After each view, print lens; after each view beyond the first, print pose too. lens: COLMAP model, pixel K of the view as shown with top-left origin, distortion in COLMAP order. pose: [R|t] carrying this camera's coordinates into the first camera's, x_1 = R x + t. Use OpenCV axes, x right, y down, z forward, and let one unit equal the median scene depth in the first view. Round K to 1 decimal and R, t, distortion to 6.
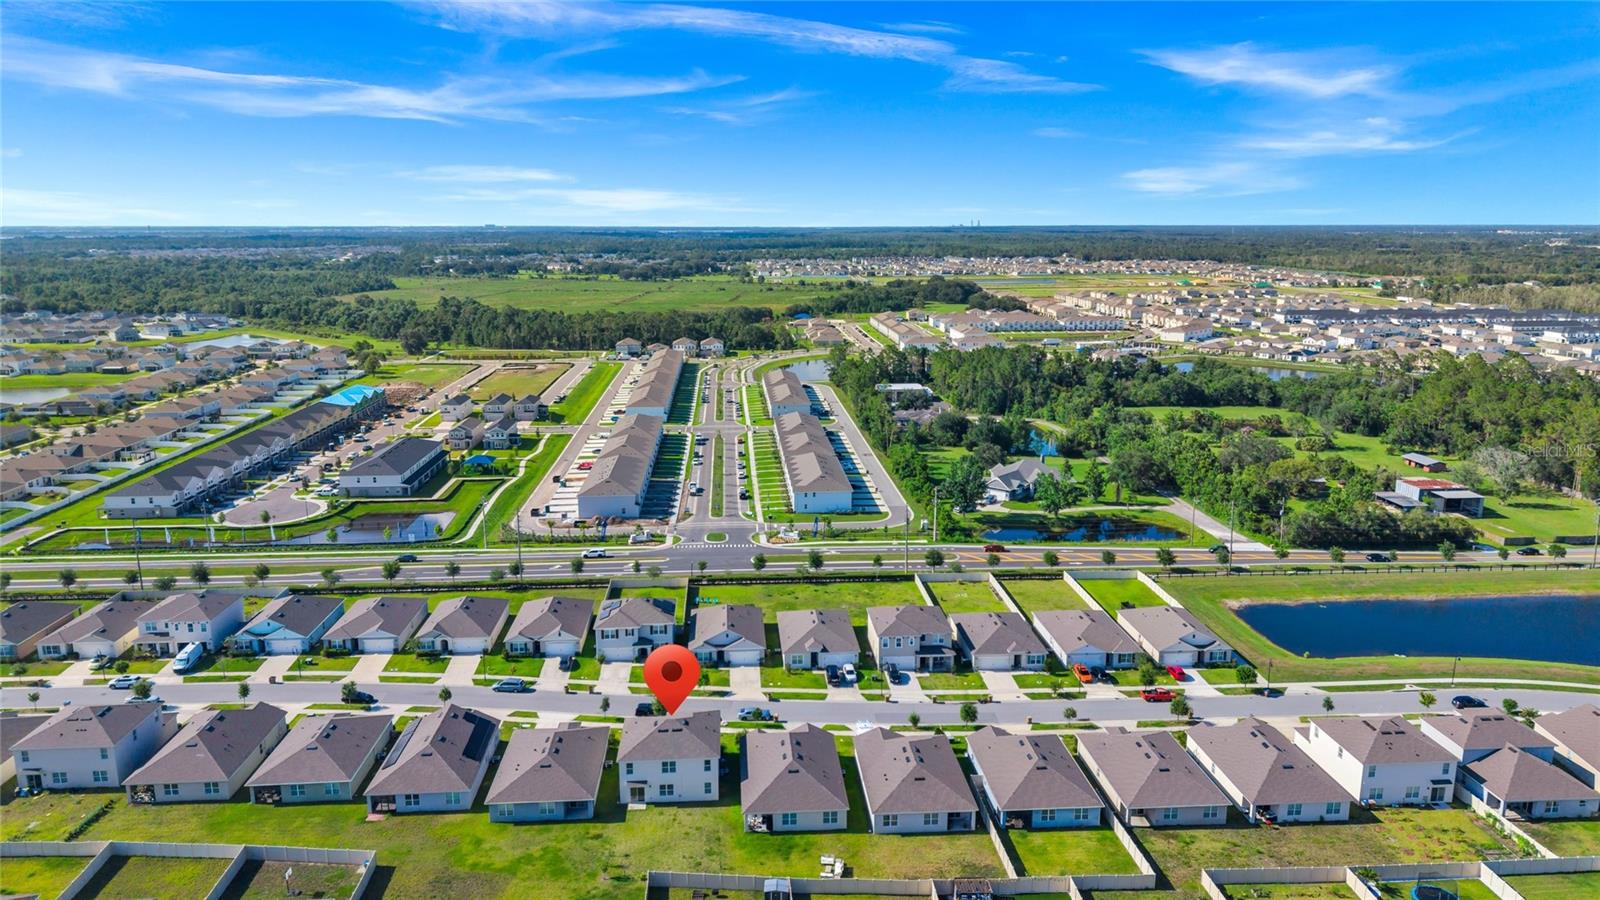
lens RADIAL K [[1057.9, 0, 797.8], [0, 1057.9, 460.7], [0, 0, 1]] dist [0.084123, -0.114299]
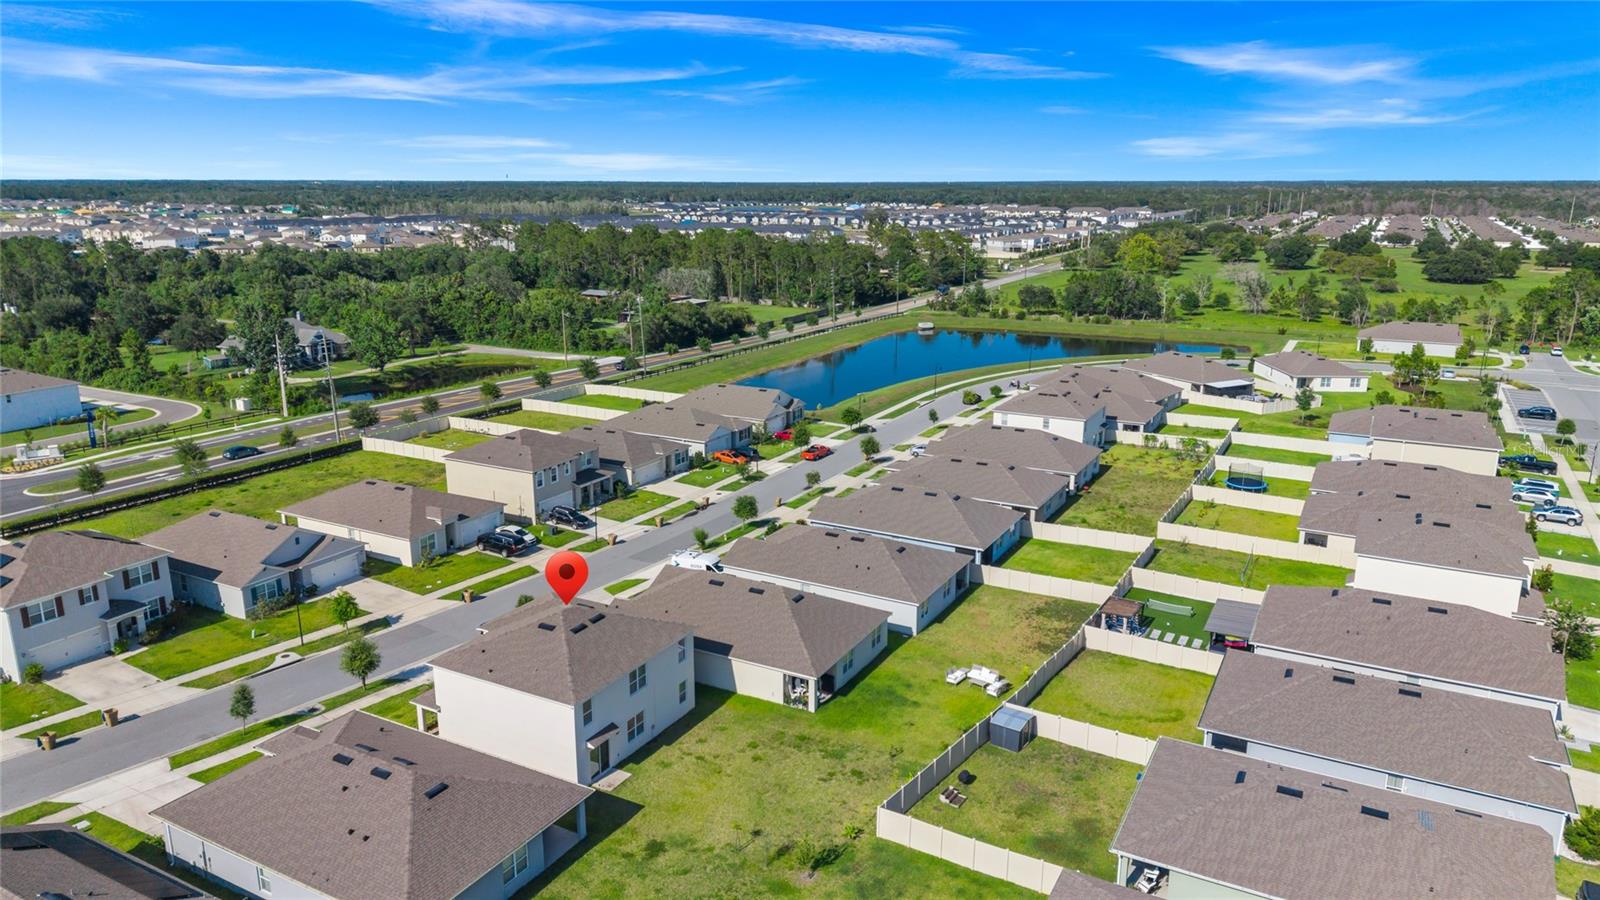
lens RADIAL K [[1057.9, 0, 797.8], [0, 1057.9, 460.7], [0, 0, 1]] dist [0.084123, -0.114299]
pose [[0.542389, -0.214133, 0.812380, -0.359682], [0.184447, 0.973731, 0.133516, 0.101756], [-0.819630, 0.077424, 0.567637, 0.493297]]
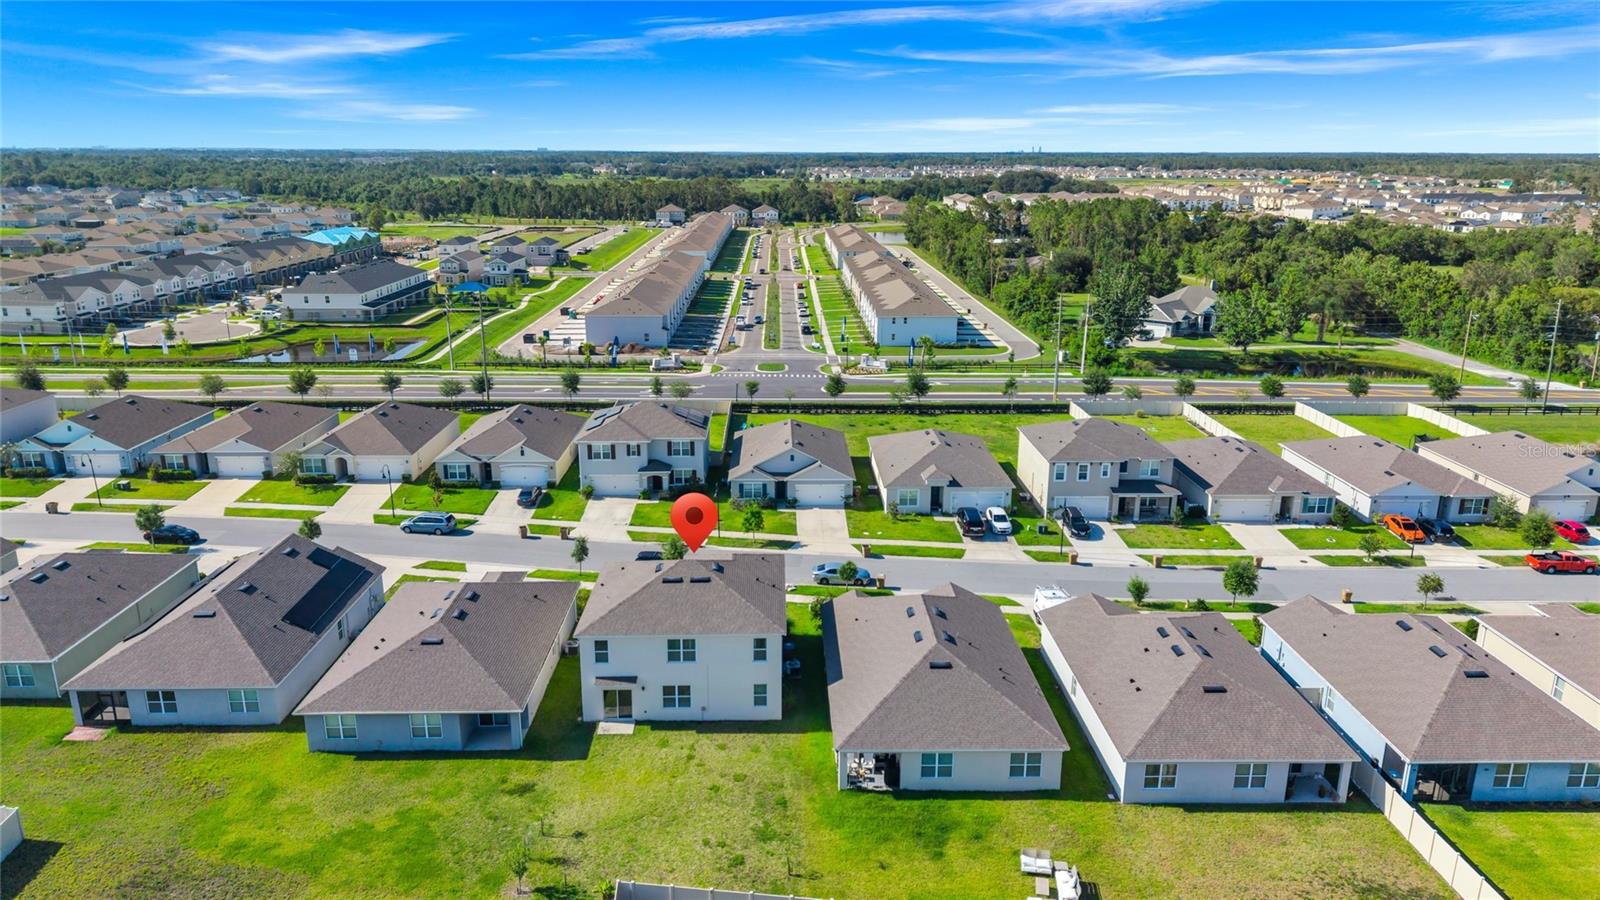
lens RADIAL K [[1060.5, 0, 800.0], [0, 1060.5, 450.0], [0, 0, 1]] dist [0.065008, -0.063001]
pose [[0.998868, 0.017984, -0.044038, -0.035967], [-0.015629, 0.998459, 0.053247, 0.129324], [0.044927, -0.052499, 0.997610, 0.399420]]
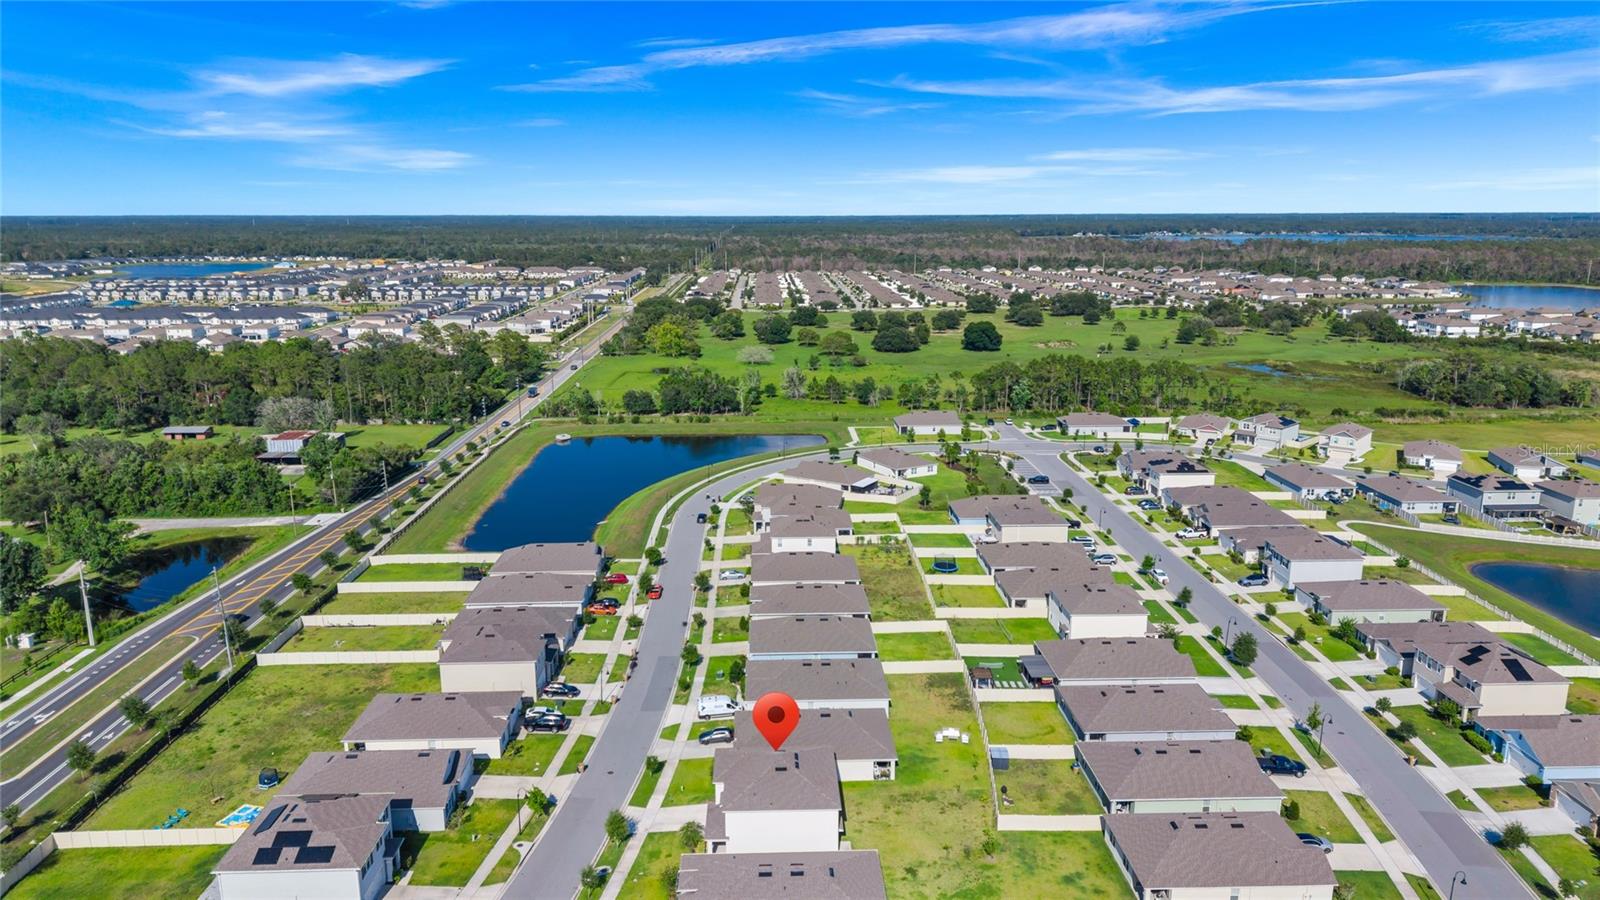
lens RADIAL K [[1057.9, 0, 797.8], [0, 1057.9, 460.7], [0, 0, 1]] dist [0.084123, -0.114299]
pose [[0.034660, -0.227957, 0.973054, -0.683434], [0.222209, 0.951025, 0.214881, -0.114044], [-0.974383, 0.208774, 0.083617, 0.692294]]
